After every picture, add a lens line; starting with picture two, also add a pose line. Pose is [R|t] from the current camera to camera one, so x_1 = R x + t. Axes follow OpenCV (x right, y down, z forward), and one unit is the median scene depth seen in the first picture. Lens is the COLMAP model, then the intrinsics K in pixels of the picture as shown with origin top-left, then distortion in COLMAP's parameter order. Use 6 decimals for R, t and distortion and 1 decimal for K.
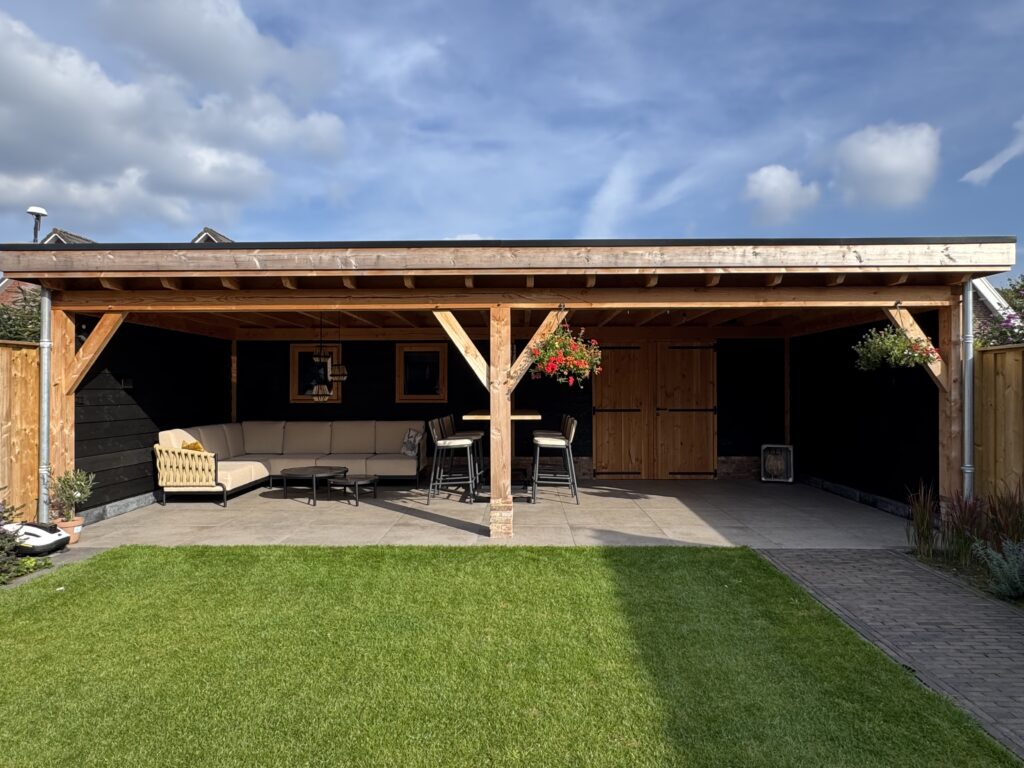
lens RADIAL K [[649.7, 0, 512.0], [0, 649.7, 384.0], [0, 0, 1]] dist [-0.005223, 0.004088]
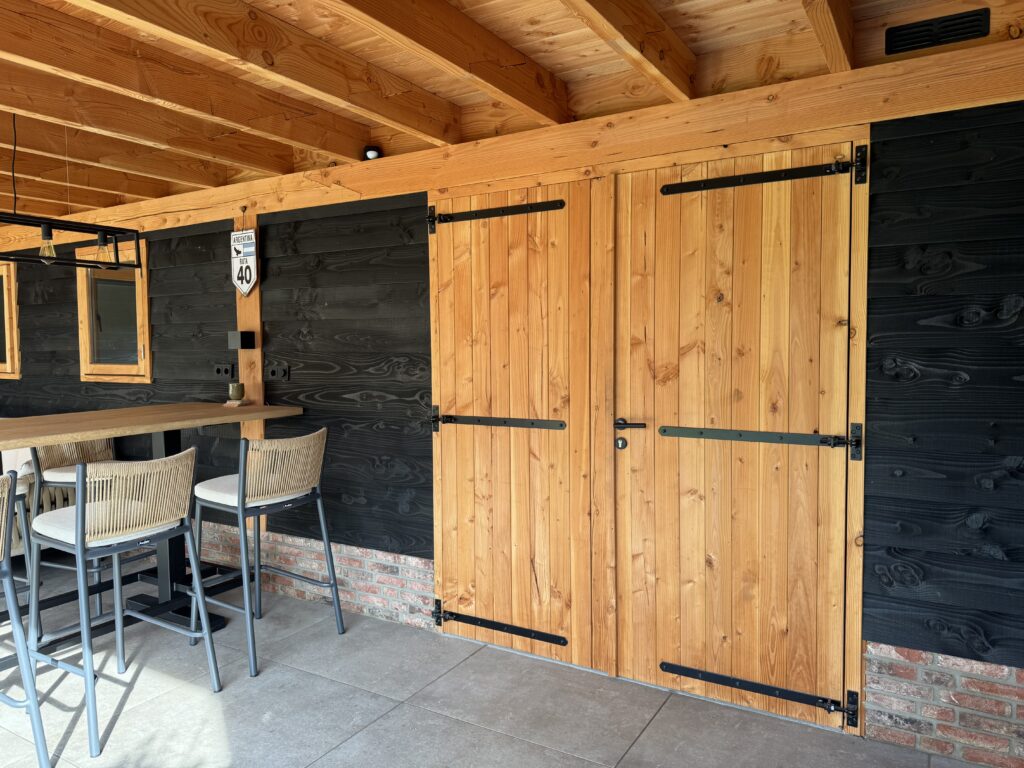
lens RADIAL K [[721.3, 0, 505.3], [0, 721.3, 381.8], [0, 0, 1]] dist [0.103360, -0.139500]
pose [[0.862107, 0.020025, -0.506331, 0.538462], [0.013133, 0.998000, 0.061831, 0.002500], [0.506556, -0.059955, 0.860120, 1.143462]]
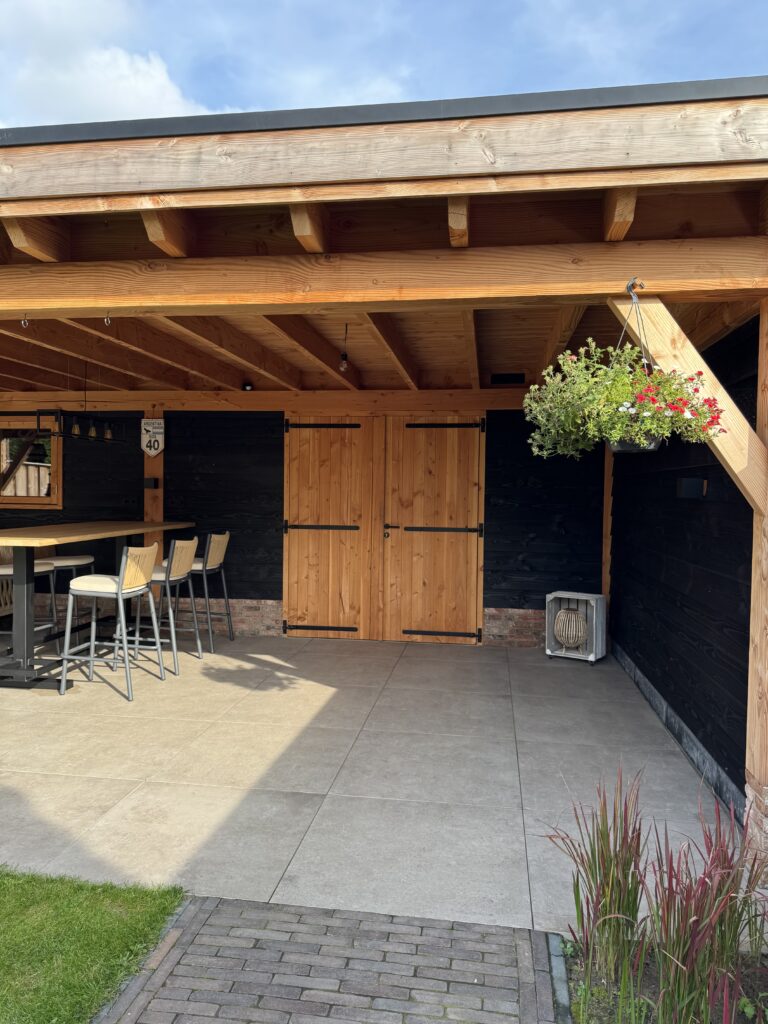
lens RADIAL K [[718.5, 0, 386.0], [0, 718.5, 508.9], [0, 0, 1]] dist [0.112934, -0.158311]
pose [[0.991418, 0.018624, -0.129396, 0.498019], [-0.014071, 0.999252, 0.036010, -0.003330], [0.129970, -0.033881, 0.990939, 0.529065]]
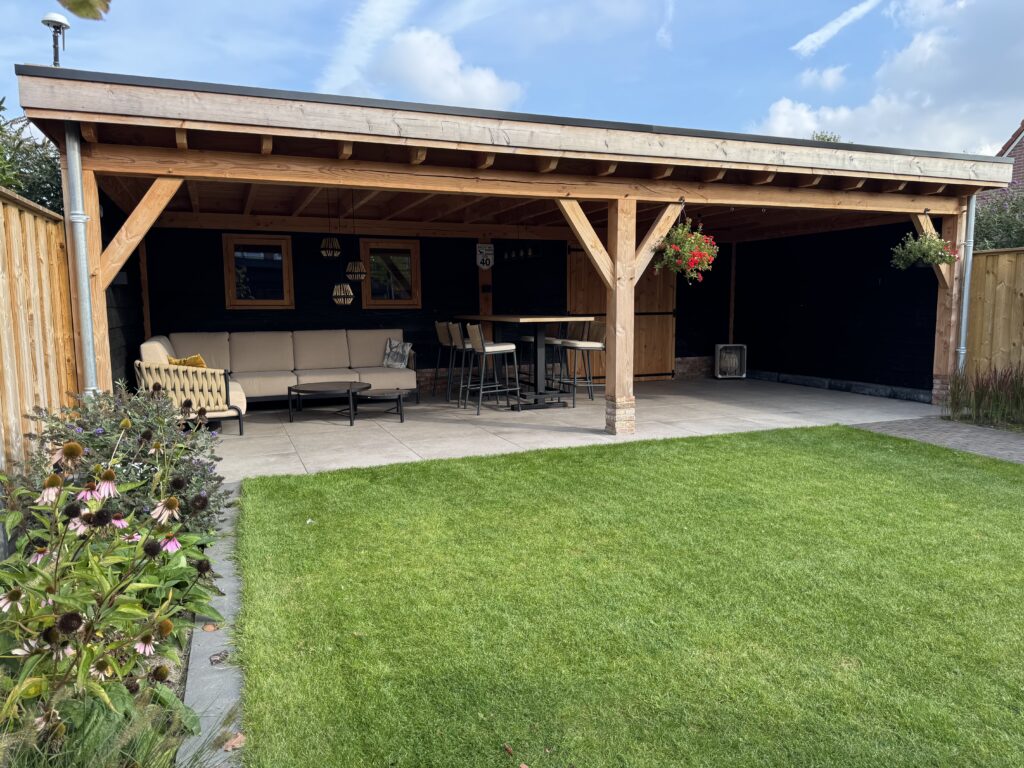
lens RADIAL K [[719.1, 0, 513.6], [0, 719.1, 387.8], [0, 0, 1]] dist [0.090018, -0.109128]
pose [[0.920512, -0.050832, 0.387393, -0.596580], [0.003683, 0.992586, 0.121491, 0.028083], [-0.390696, -0.110408, 0.913874, 0.058182]]
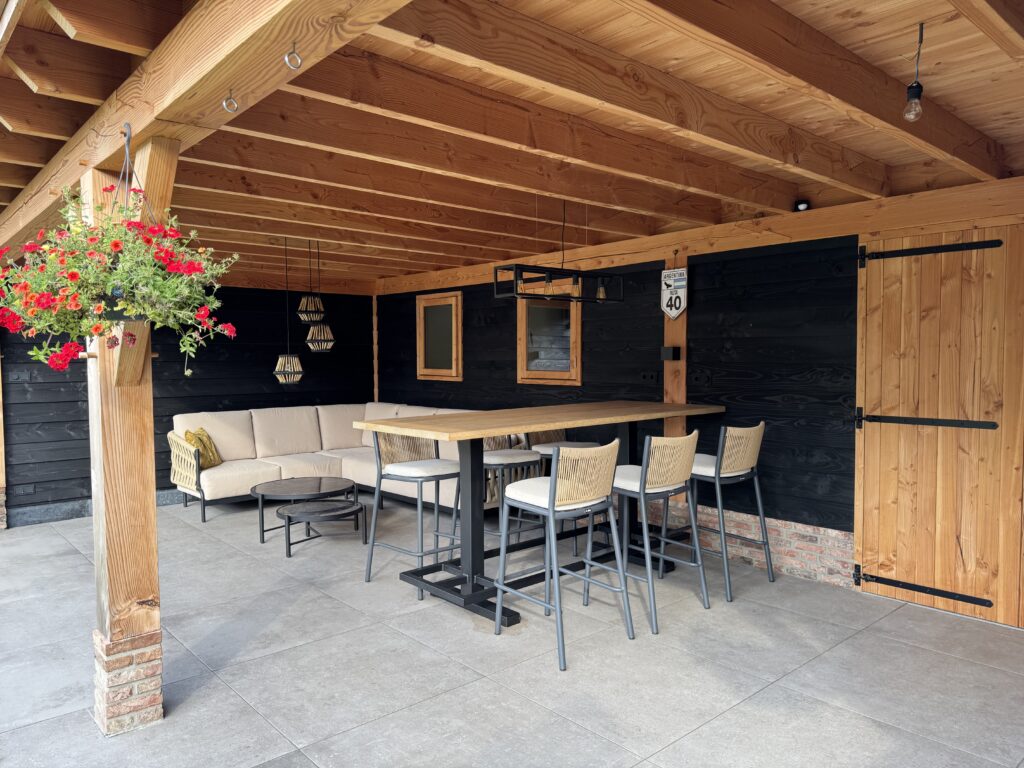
lens RADIAL K [[718.5, 0, 508.8], [0, 718.5, 387.0], [0, 0, 1]] dist [0.112934, -0.158311]
pose [[0.673737, 0.031355, -0.738306, 0.496481], [0.010690, 0.998581, 0.052164, -0.004462], [0.738894, -0.043038, 0.672446, 0.877133]]
